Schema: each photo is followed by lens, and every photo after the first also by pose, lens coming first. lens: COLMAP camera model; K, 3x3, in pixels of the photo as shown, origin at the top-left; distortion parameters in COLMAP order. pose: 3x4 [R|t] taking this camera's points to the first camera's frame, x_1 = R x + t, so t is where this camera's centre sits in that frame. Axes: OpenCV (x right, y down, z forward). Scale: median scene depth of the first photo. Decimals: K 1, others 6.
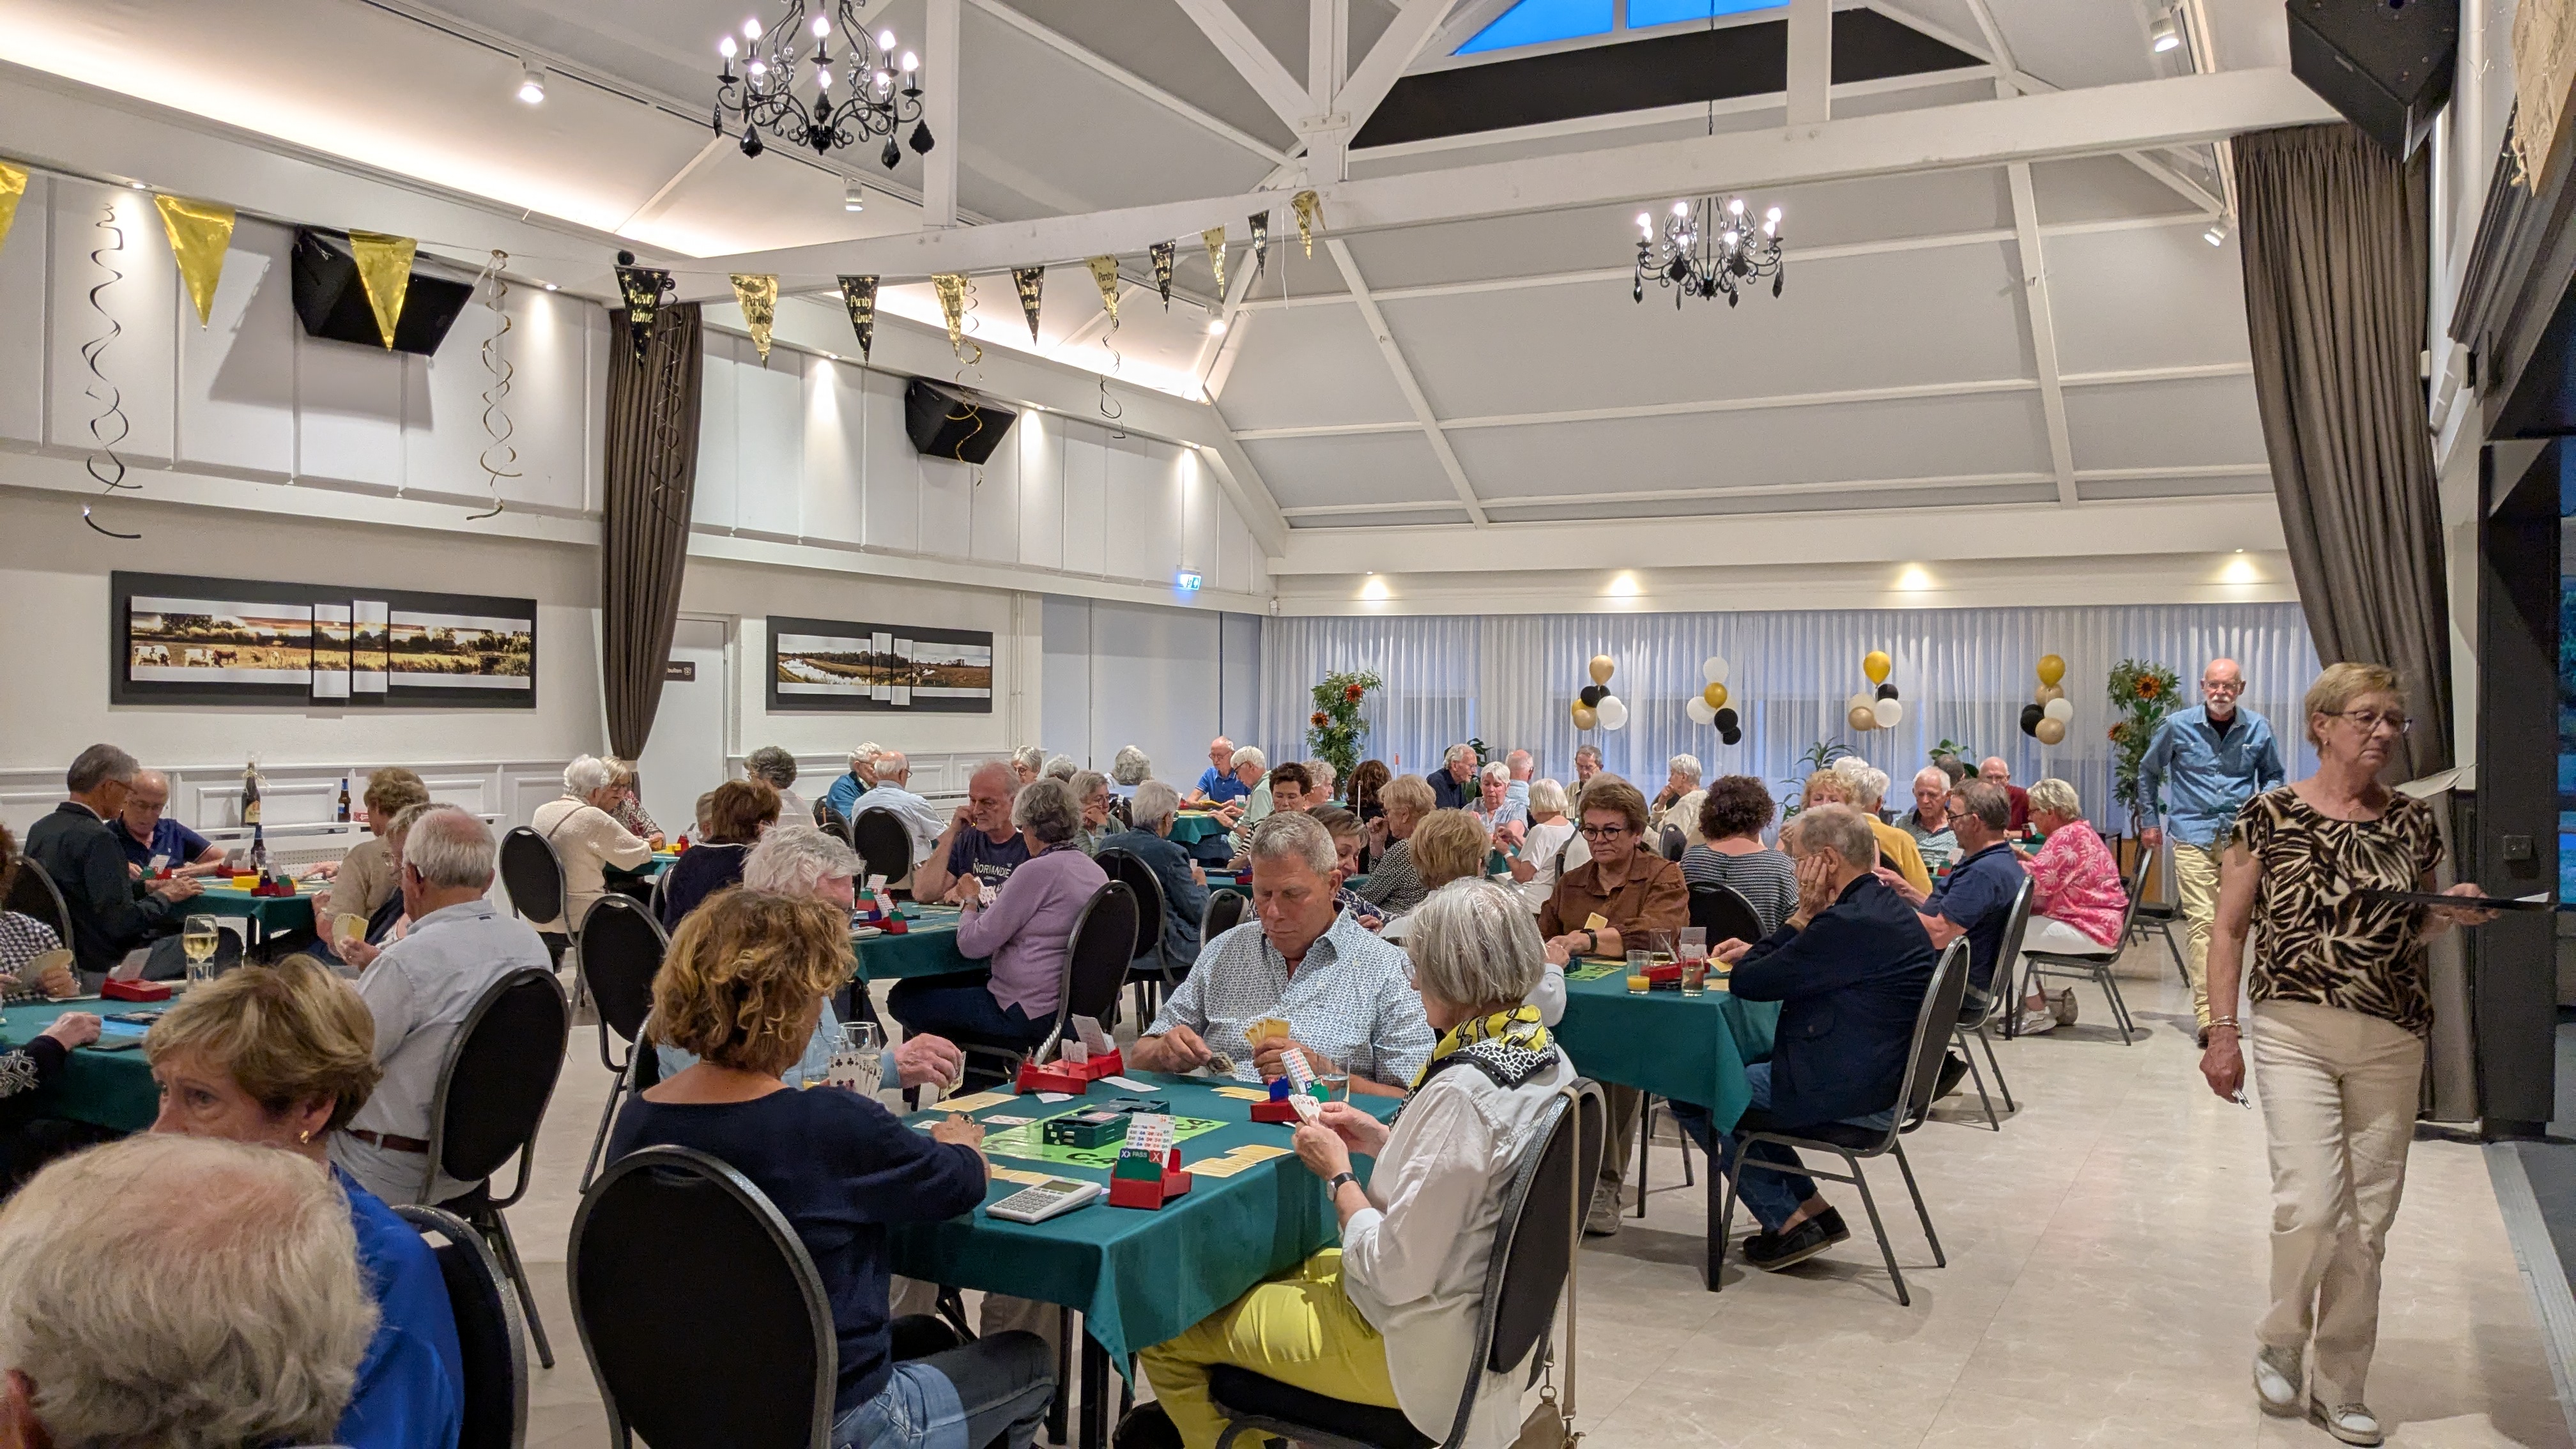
lens RADIAL K [[2057.8, 0, 1253.0], [0, 2057.8, 738.5], [0, 0, 1]] dist [0.059956, -0.093290]
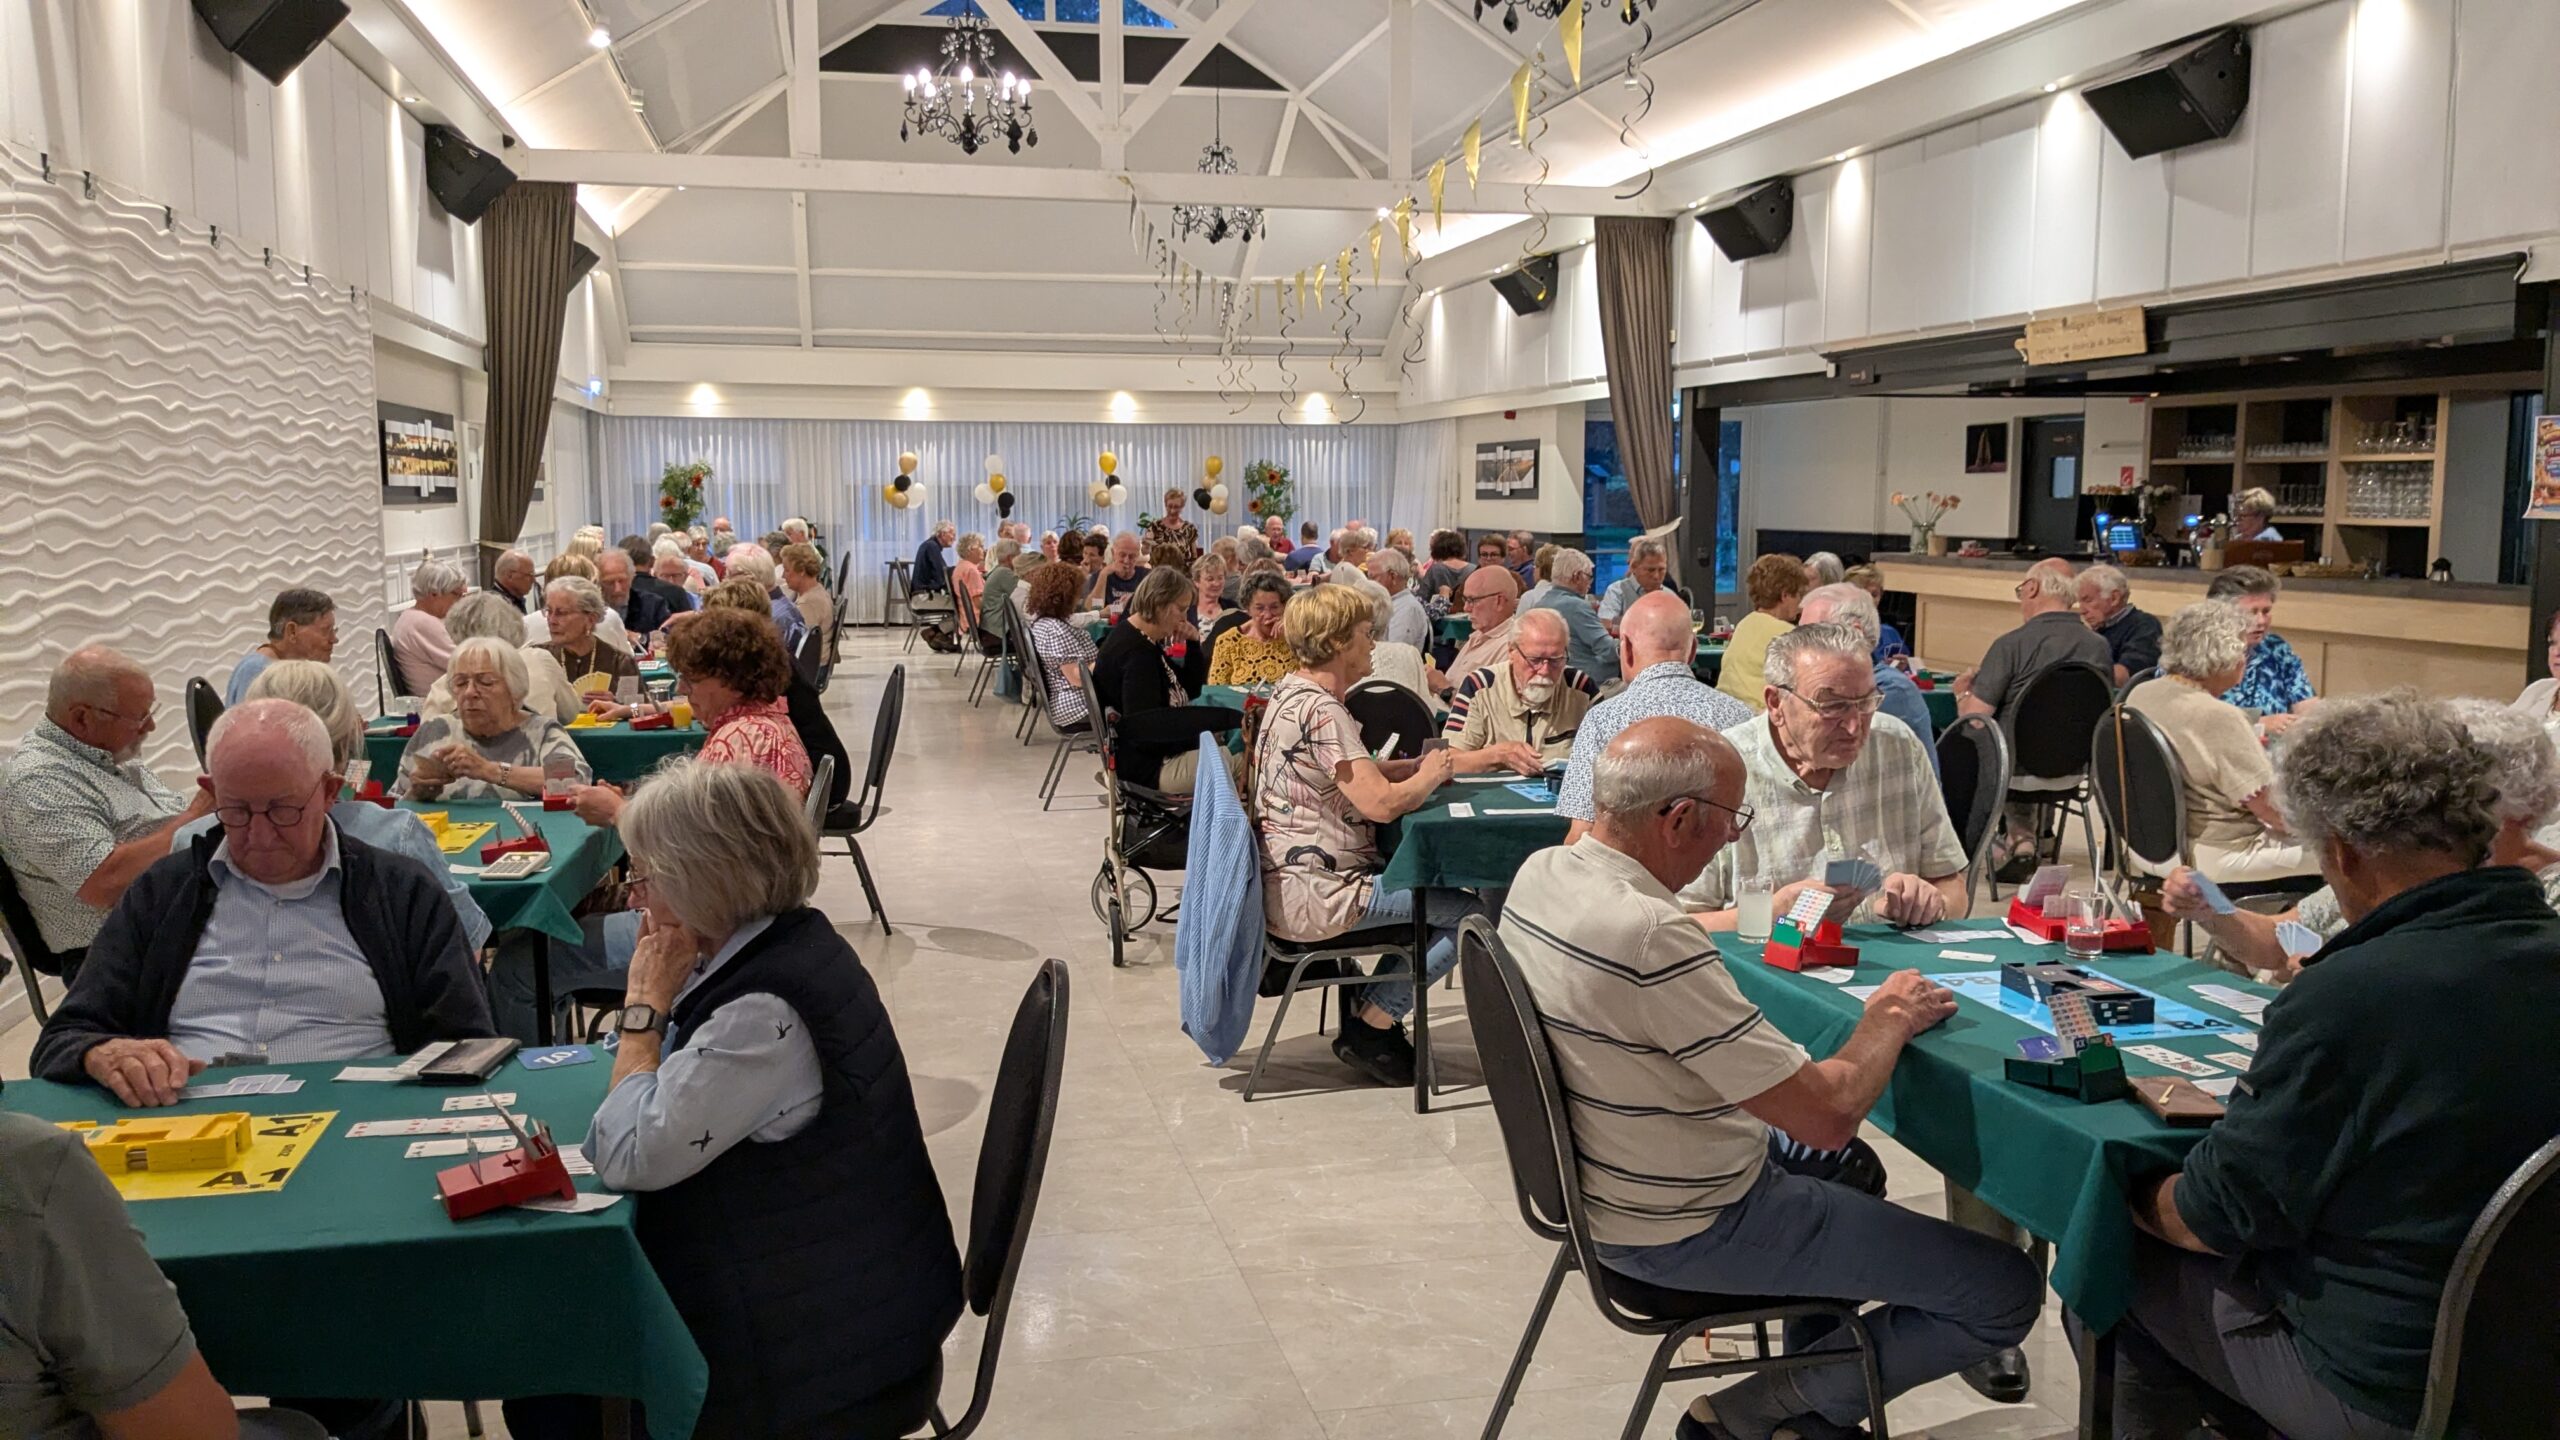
lens RADIAL K [[2045.0, 0, 1289.1], [0, 2045.0, 742.2], [0, 0, 1]] dist [0.059956, -0.093290]
pose [[0.762332, -0.086839, 0.641334, -0.611377], [0.014025, 0.992941, 0.117777, -0.008343], [-0.647035, -0.080791, 0.758168, -0.224073]]
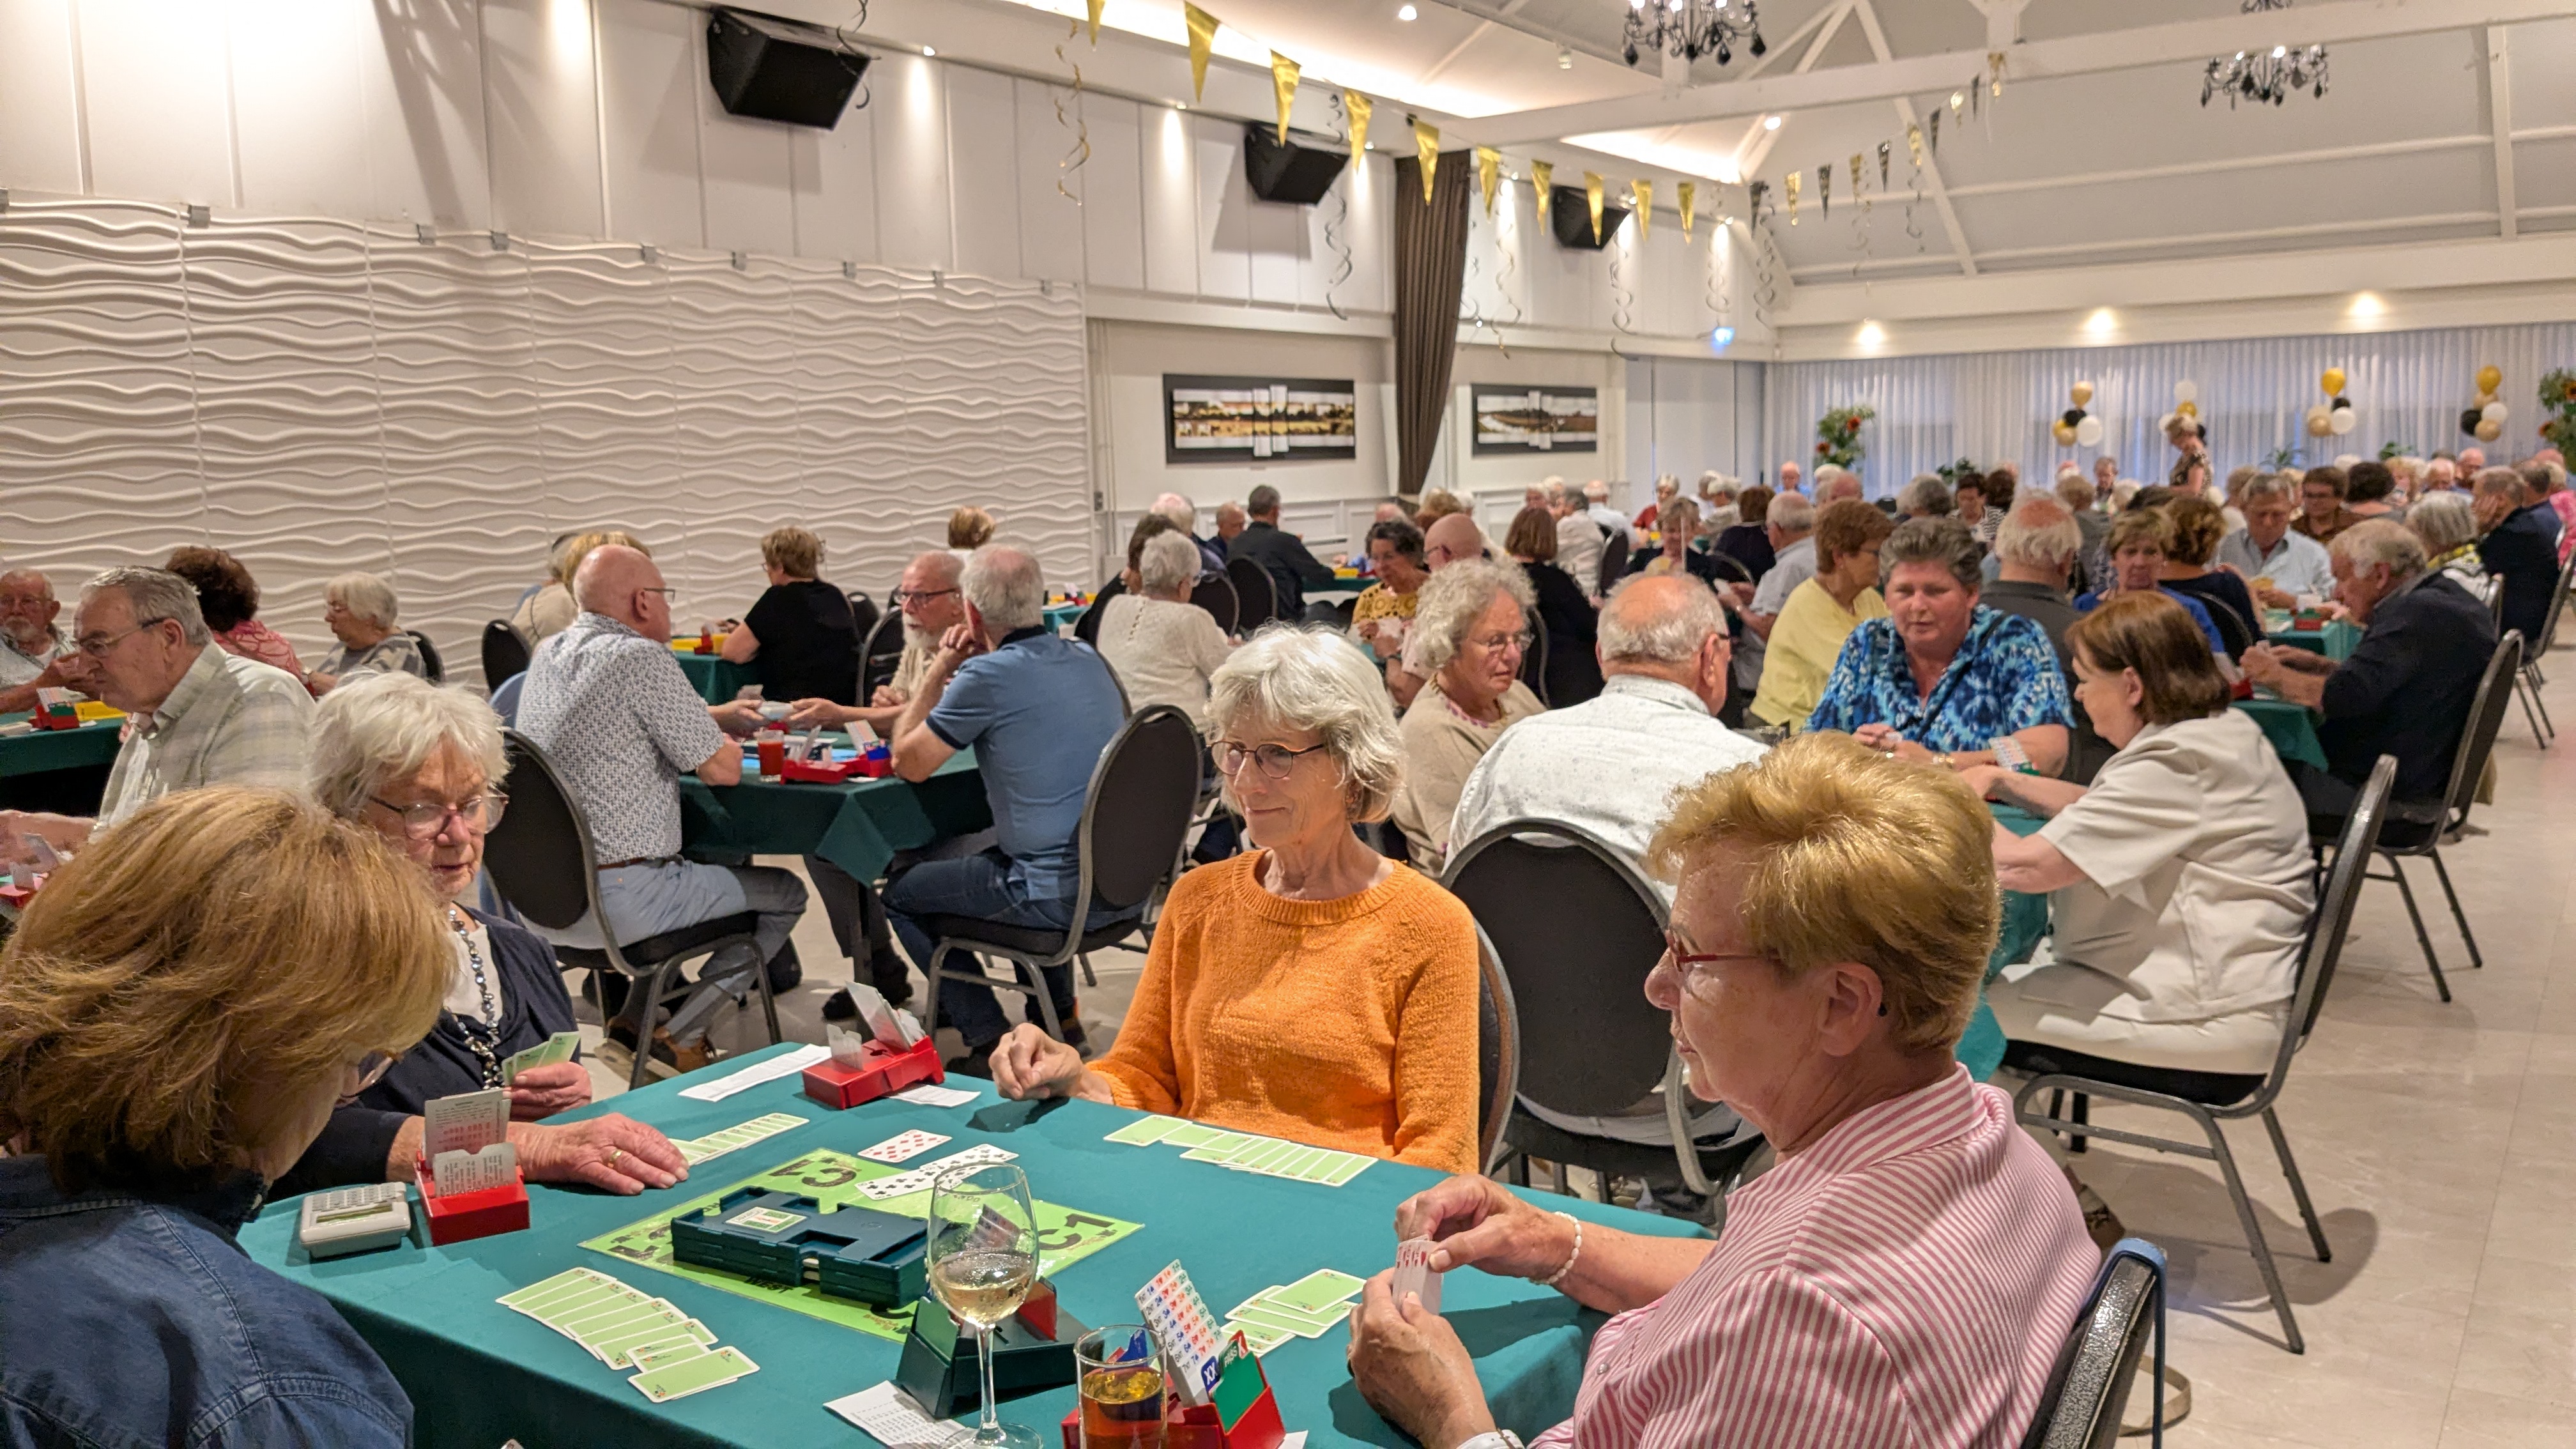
lens RADIAL K [[2057.8, 0, 1255.8], [0, 2057.8, 761.7], [0, 0, 1]] dist [0.059956, -0.093290]
pose [[0.993069, -0.022223, -0.115409, -0.203723], [0.037293, 0.990798, 0.130110, 0.003382], [0.111456, -0.133513, 0.984760, -0.314108]]
